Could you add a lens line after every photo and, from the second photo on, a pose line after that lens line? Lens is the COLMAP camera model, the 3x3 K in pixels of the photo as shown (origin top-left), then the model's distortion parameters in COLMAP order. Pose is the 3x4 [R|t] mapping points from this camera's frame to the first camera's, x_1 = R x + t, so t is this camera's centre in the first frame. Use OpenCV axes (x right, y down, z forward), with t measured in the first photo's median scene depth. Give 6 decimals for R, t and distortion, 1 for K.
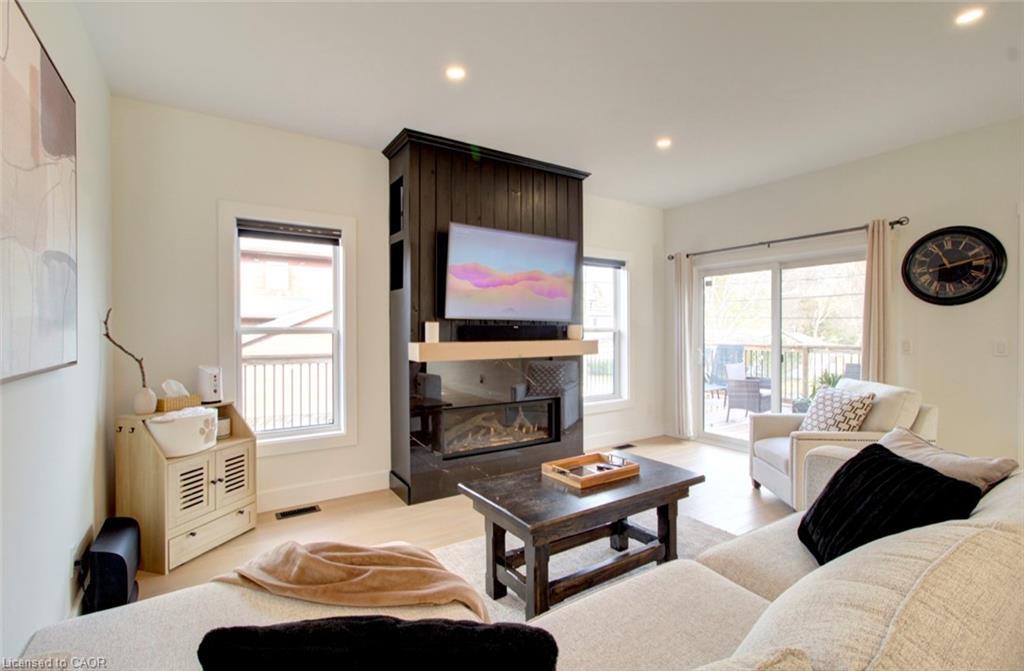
lens RADIAL K [[466.3, 0, 516.4], [0, 466.3, 334.0], [0, 0, 1]] dist [-0.011799, 0.005607]
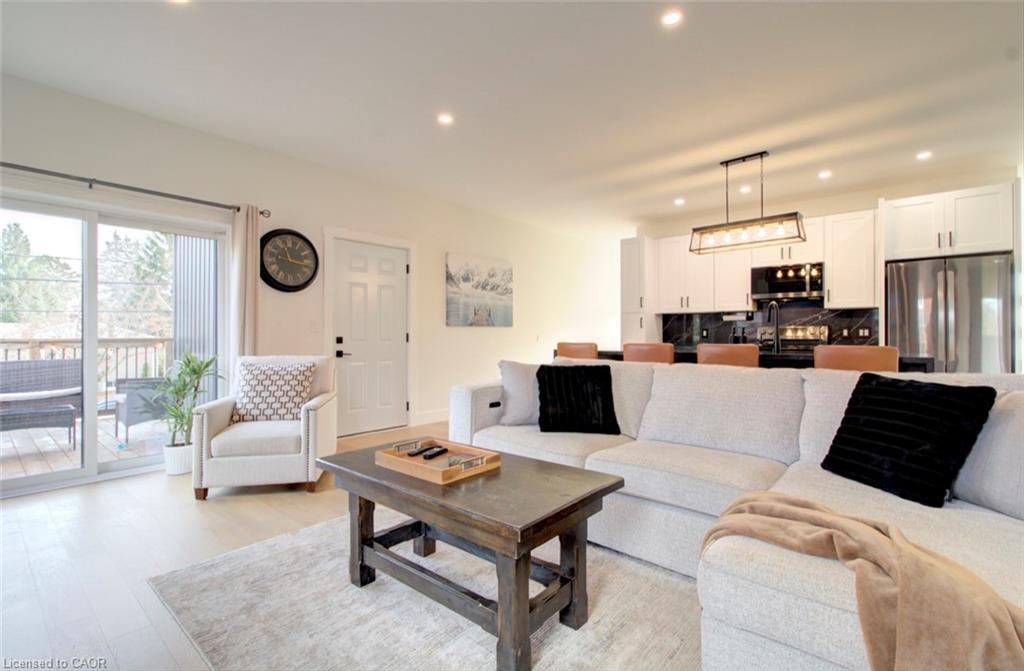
lens RADIAL K [[466.3, 0, 516.4], [0, 466.3, 334.0], [0, 0, 1]] dist [-0.011799, 0.005607]
pose [[-0.287082, 0.005232, 0.957892, -0.404182], [0.006869, 0.999971, -0.003403, 0.055097], [-0.957881, 0.005603, -0.287109, 0.721456]]
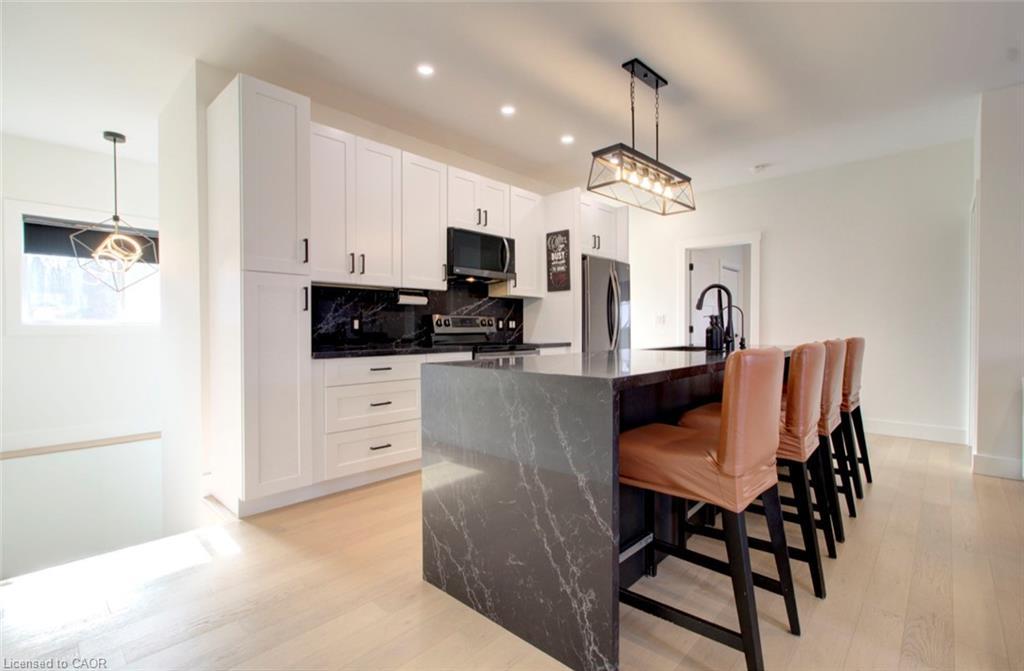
lens RADIAL K [[466.3, 0, 516.4], [0, 466.3, 334.0], [0, 0, 1]] dist [-0.011799, 0.005607]
pose [[-0.970020, 0.009829, -0.242828, 0.988639], [0.004395, 0.999728, 0.022911, 0.050398], [0.242987, 0.021157, -0.969799, 0.572160]]
